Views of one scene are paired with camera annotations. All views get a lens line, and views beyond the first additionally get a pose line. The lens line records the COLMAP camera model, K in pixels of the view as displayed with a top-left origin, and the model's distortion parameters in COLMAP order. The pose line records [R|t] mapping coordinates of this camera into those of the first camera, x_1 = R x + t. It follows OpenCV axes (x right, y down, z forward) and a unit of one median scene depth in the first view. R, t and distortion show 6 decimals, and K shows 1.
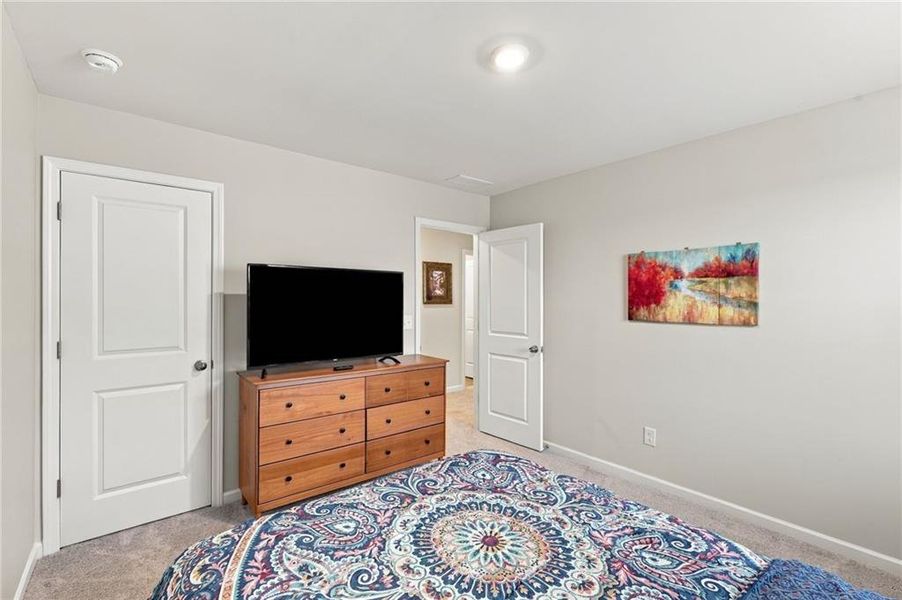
lens RADIAL K [[412.1, 0, 454.3], [0, 412.1, 297.5], [0, 0, 1]] dist [-0.001267, 0.000117]
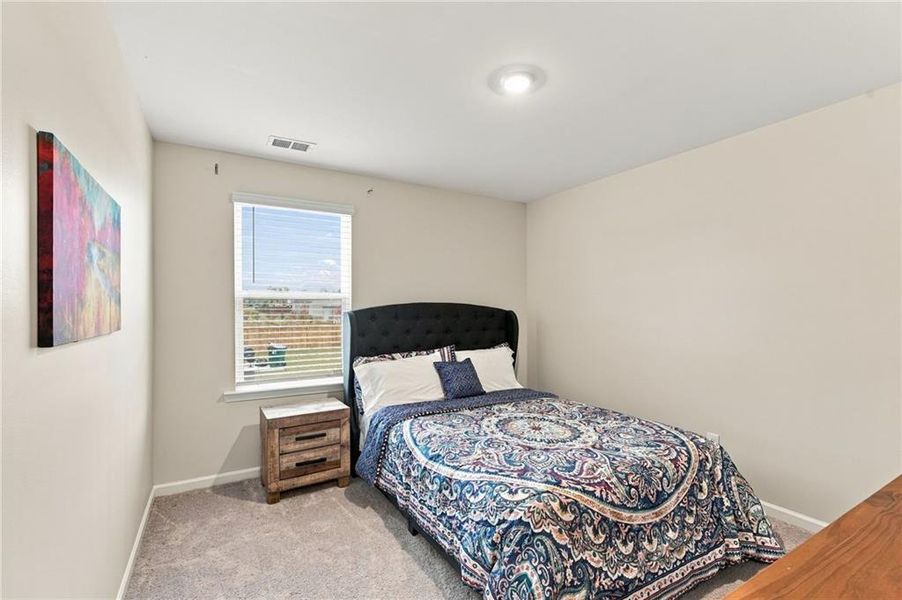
lens RADIAL K [[412.1, 0, 454.3], [0, 412.1, 297.5], [0, 0, 1]] dist [-0.001267, 0.000117]
pose [[-0.988428, -0.002619, 0.151667, 0.146589], [-0.006638, 0.999640, -0.025997, 0.048370], [-0.151544, -0.026703, -0.988090, 2.448120]]
